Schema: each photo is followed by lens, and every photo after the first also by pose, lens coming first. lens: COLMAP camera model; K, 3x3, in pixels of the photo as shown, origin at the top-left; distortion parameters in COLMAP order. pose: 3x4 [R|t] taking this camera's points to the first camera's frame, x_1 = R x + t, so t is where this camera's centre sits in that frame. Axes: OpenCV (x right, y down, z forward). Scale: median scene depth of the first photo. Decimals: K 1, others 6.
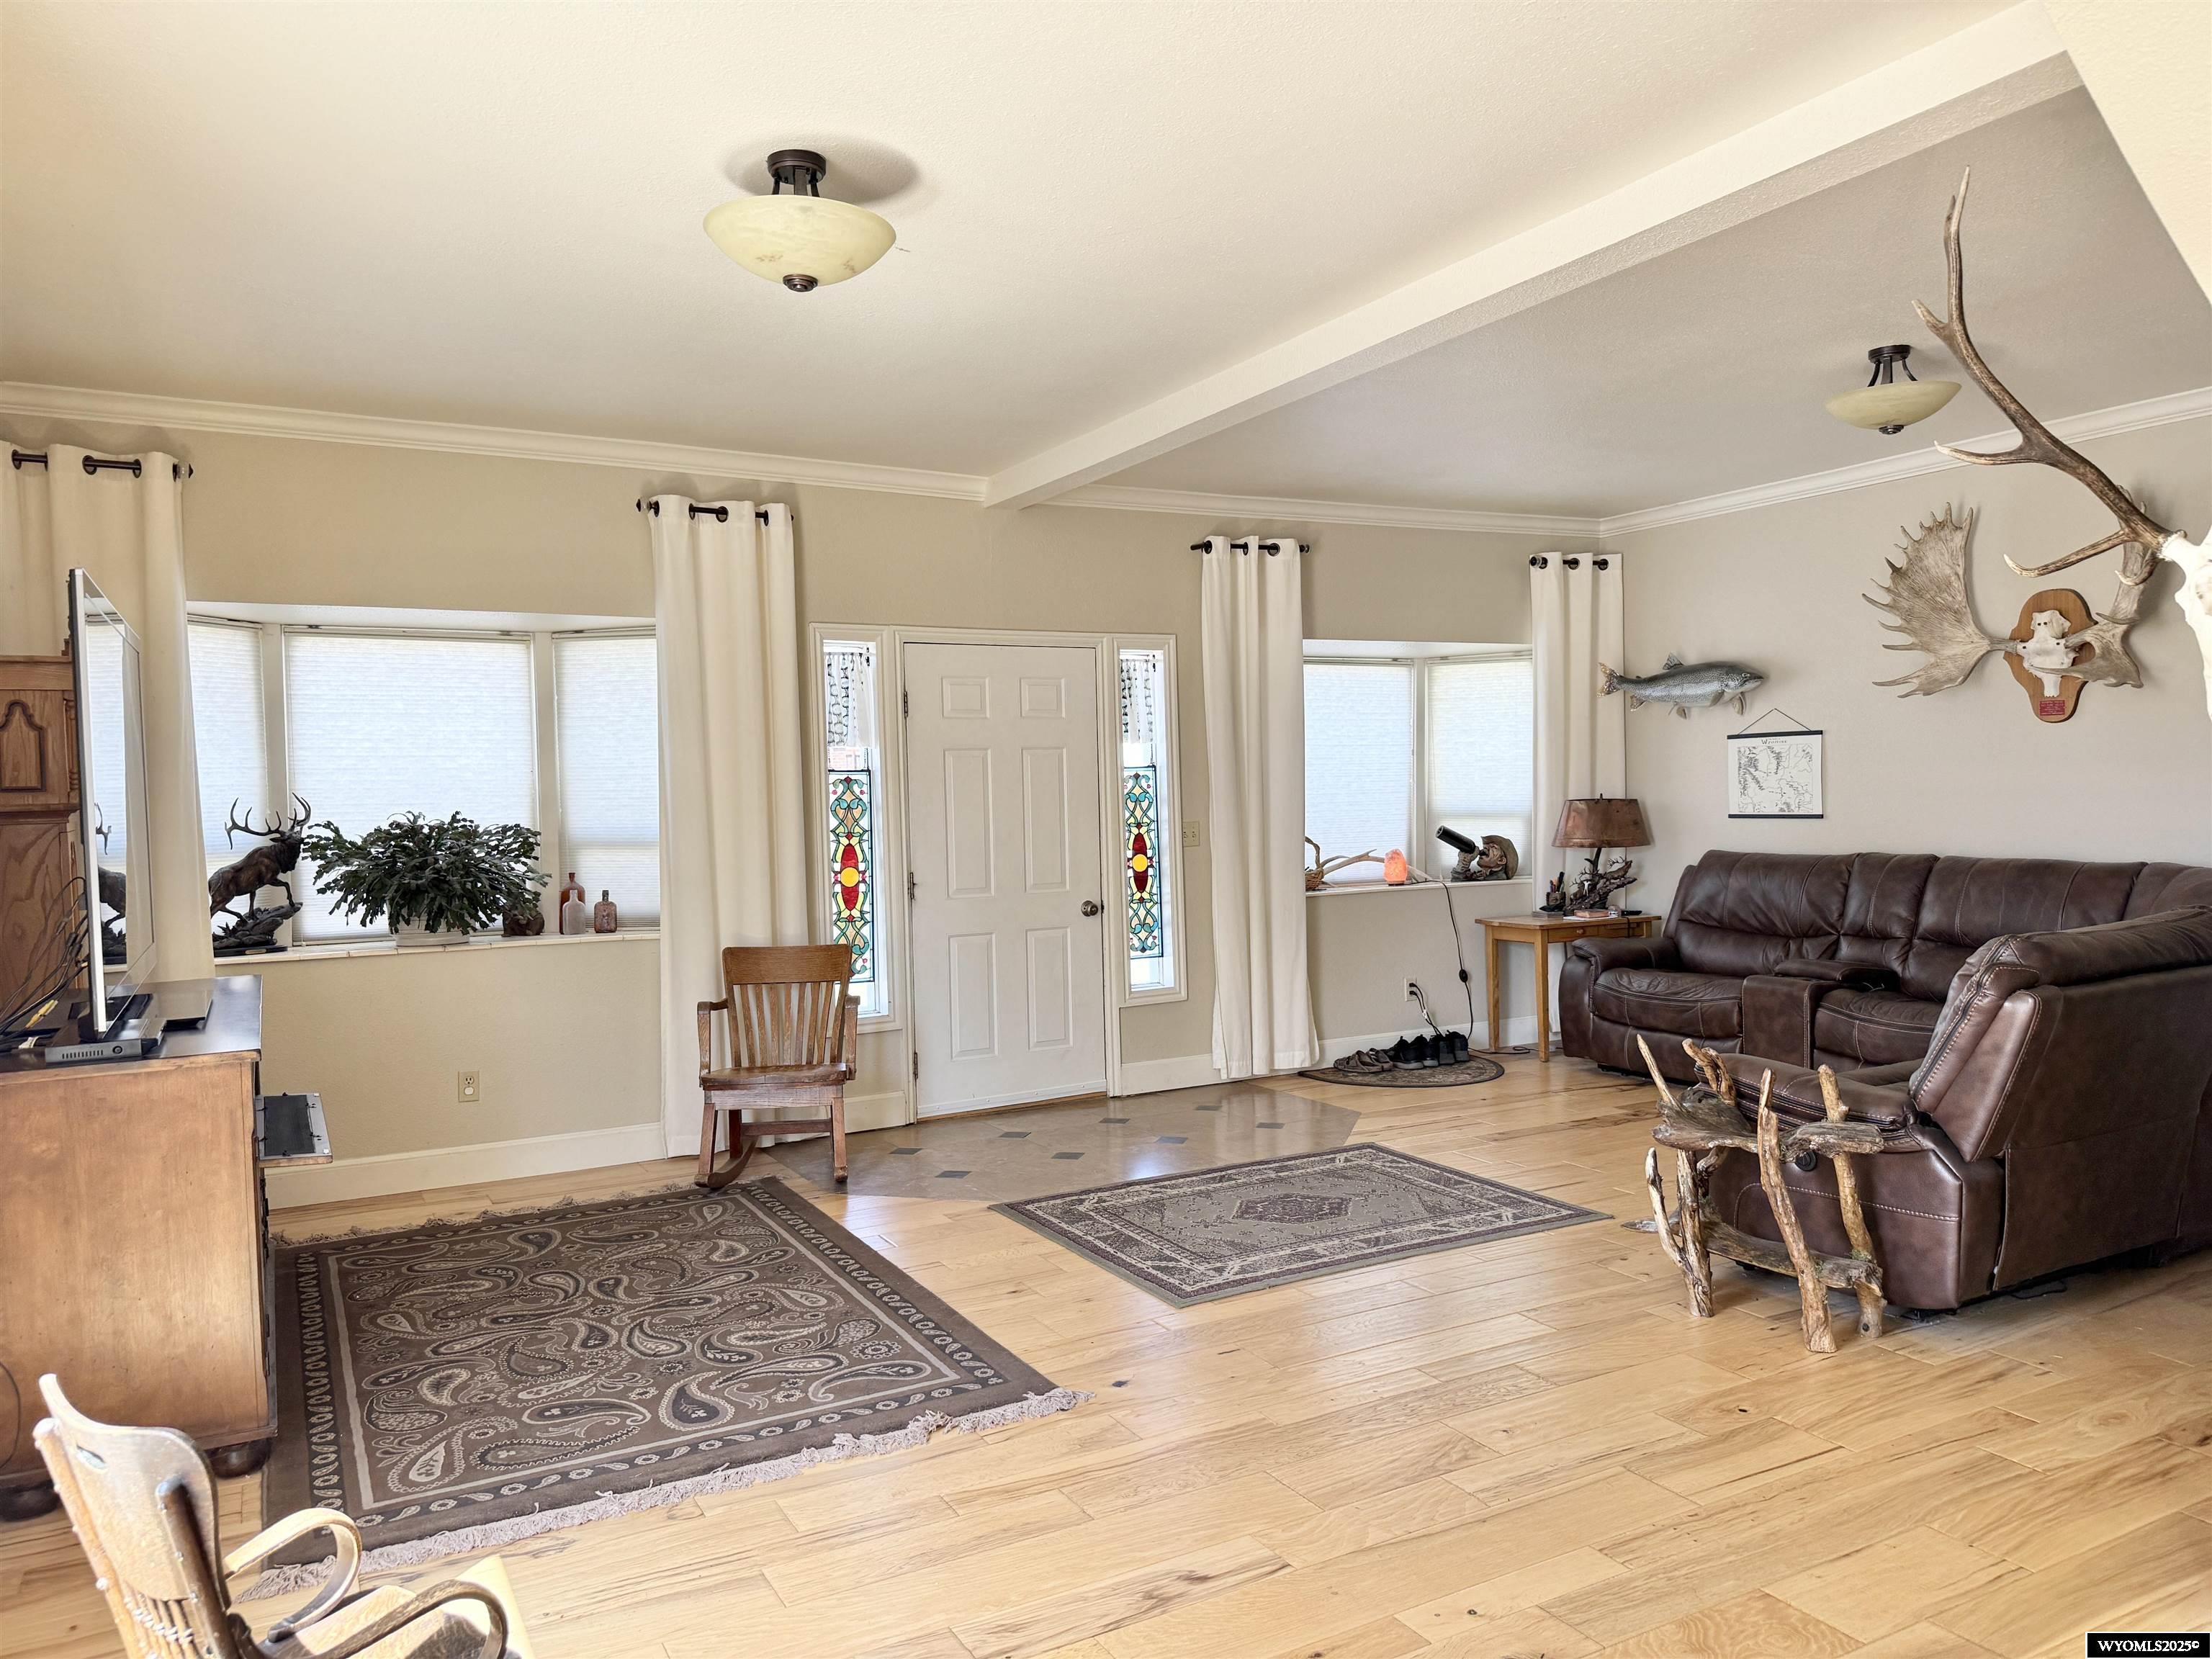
lens RADIAL K [[1571.8, 0, 1106.6], [0, 1571.8, 835.8], [0, 0, 1]] dist [0.052322, -0.037467]
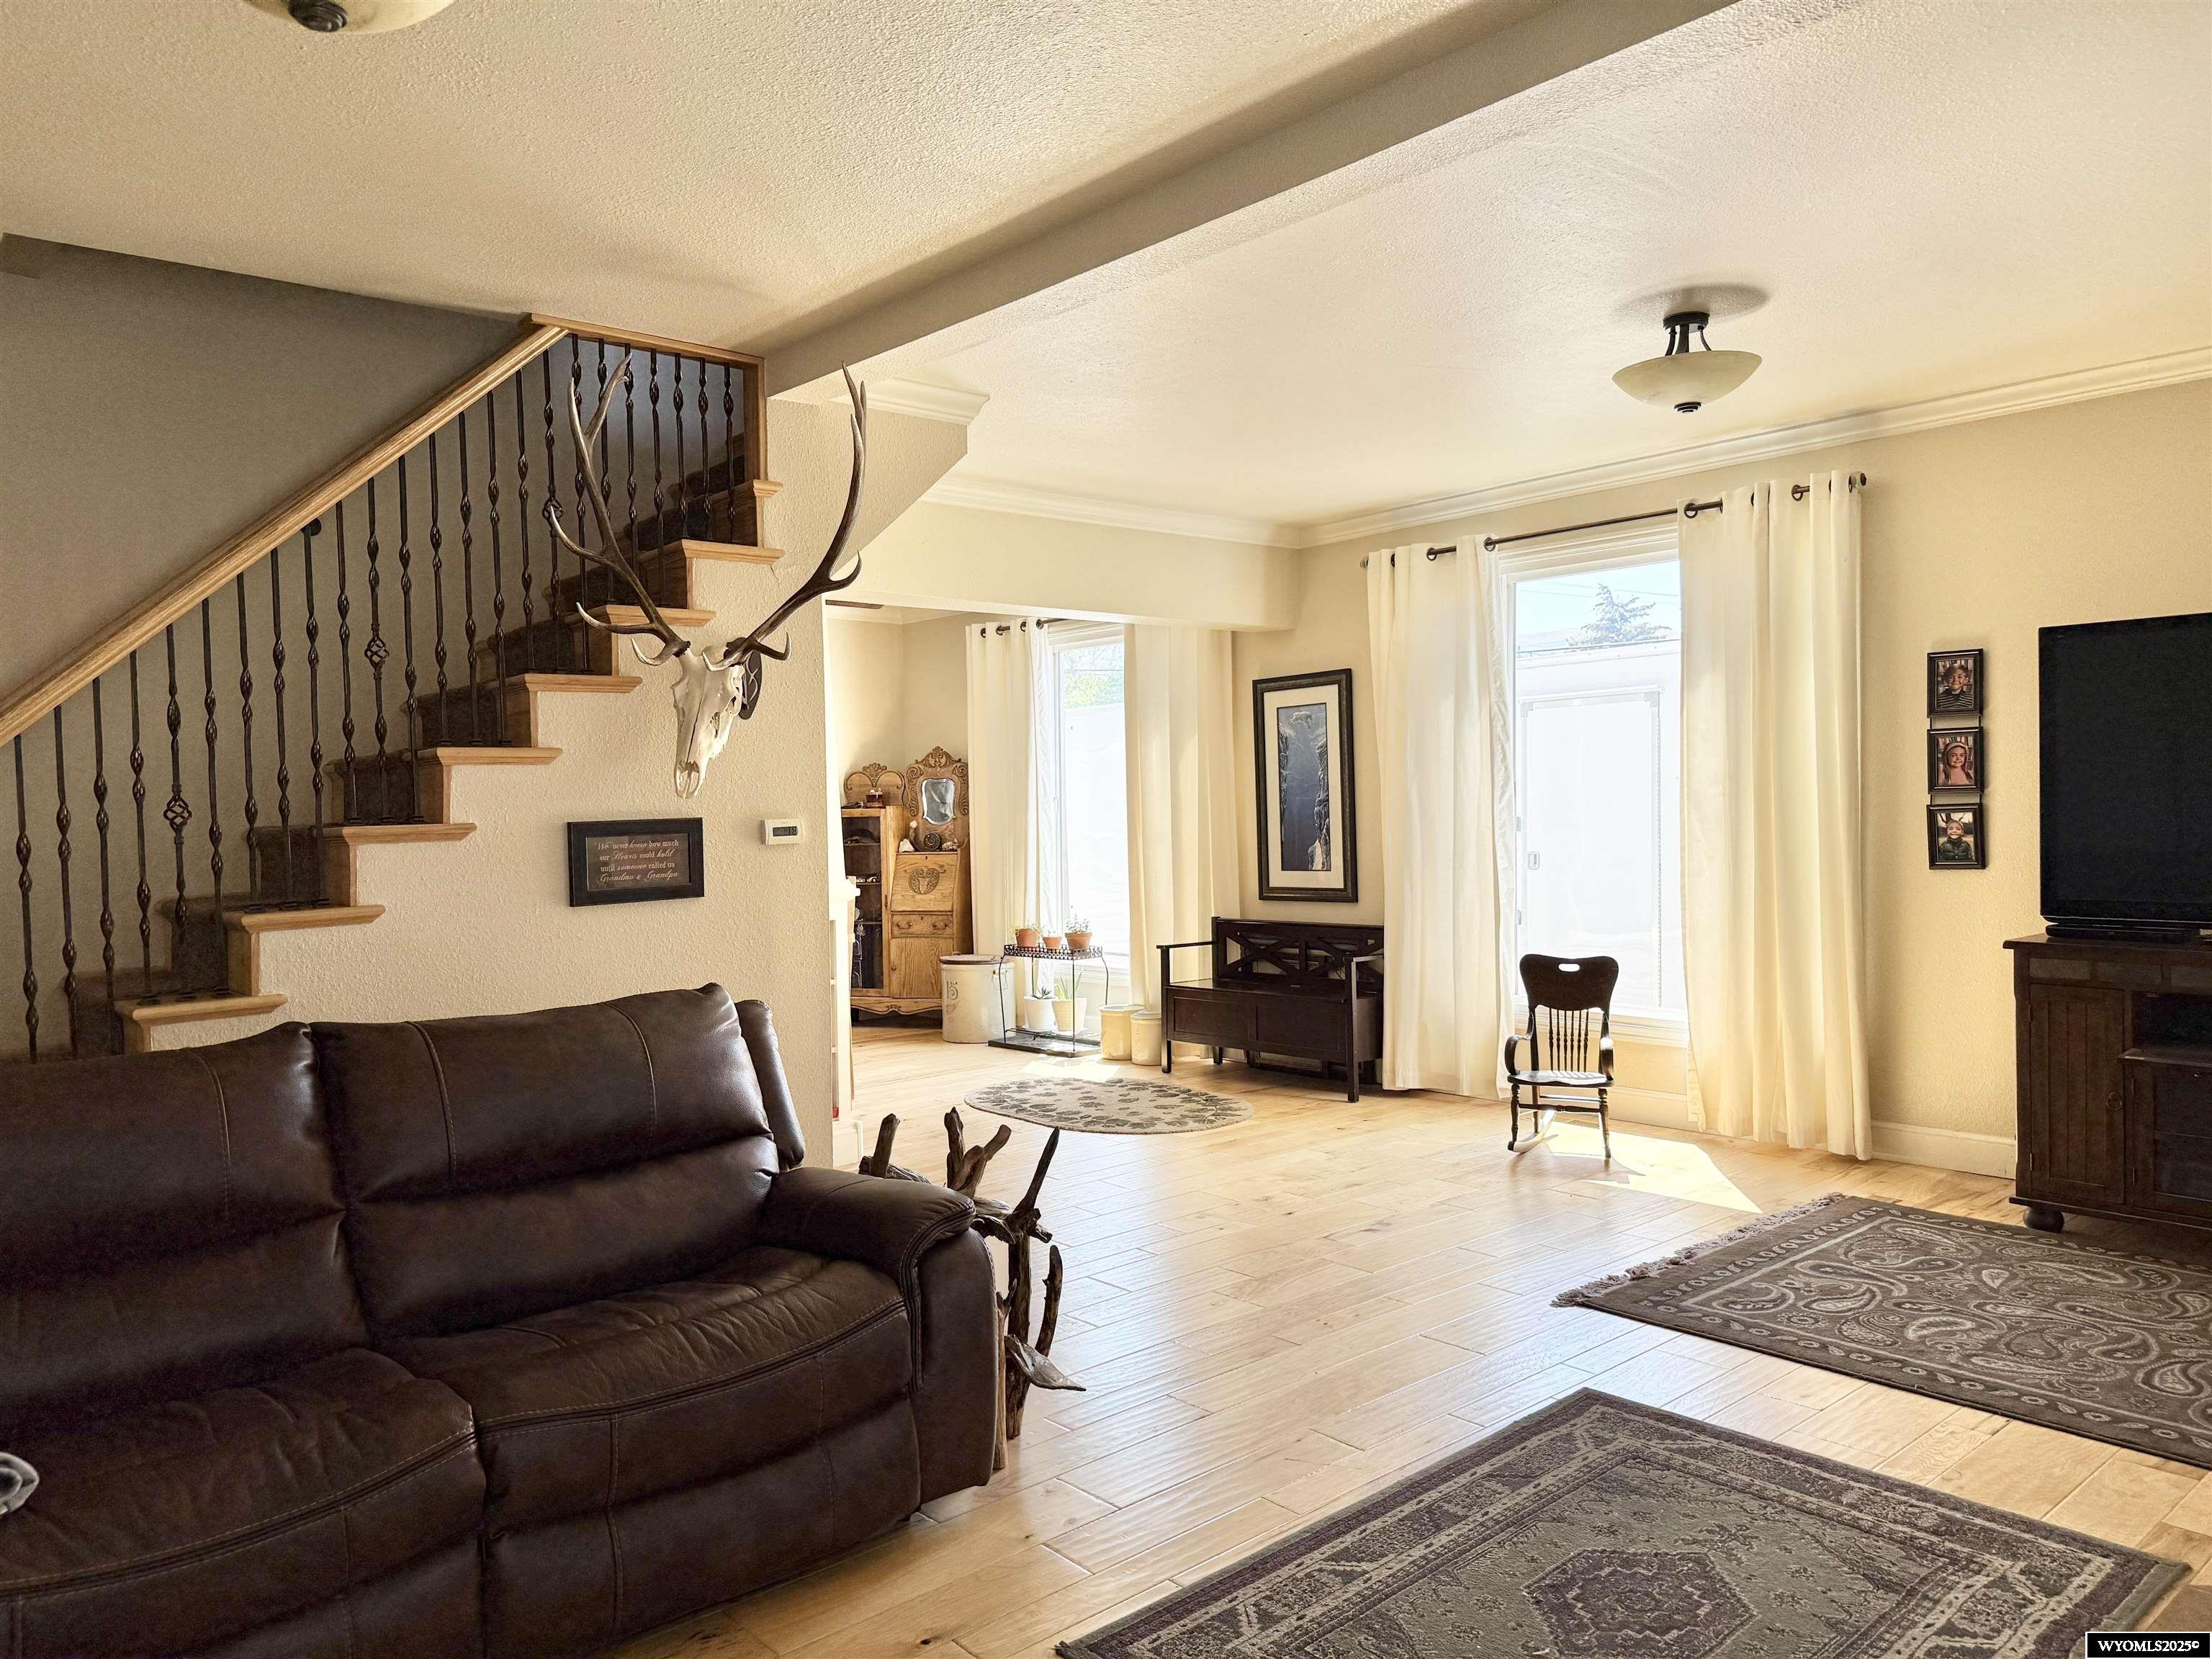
lens RADIAL K [[1571.8, 0, 1108.1], [0, 1571.8, 830.4], [0, 0, 1]] dist [0.052322, -0.037467]
pose [[-0.975810, 0.053771, -0.211905, 0.435399], [0.042241, 0.997389, 0.058573, -0.068089], [0.214501, 0.048205, -0.975533, 1.637653]]
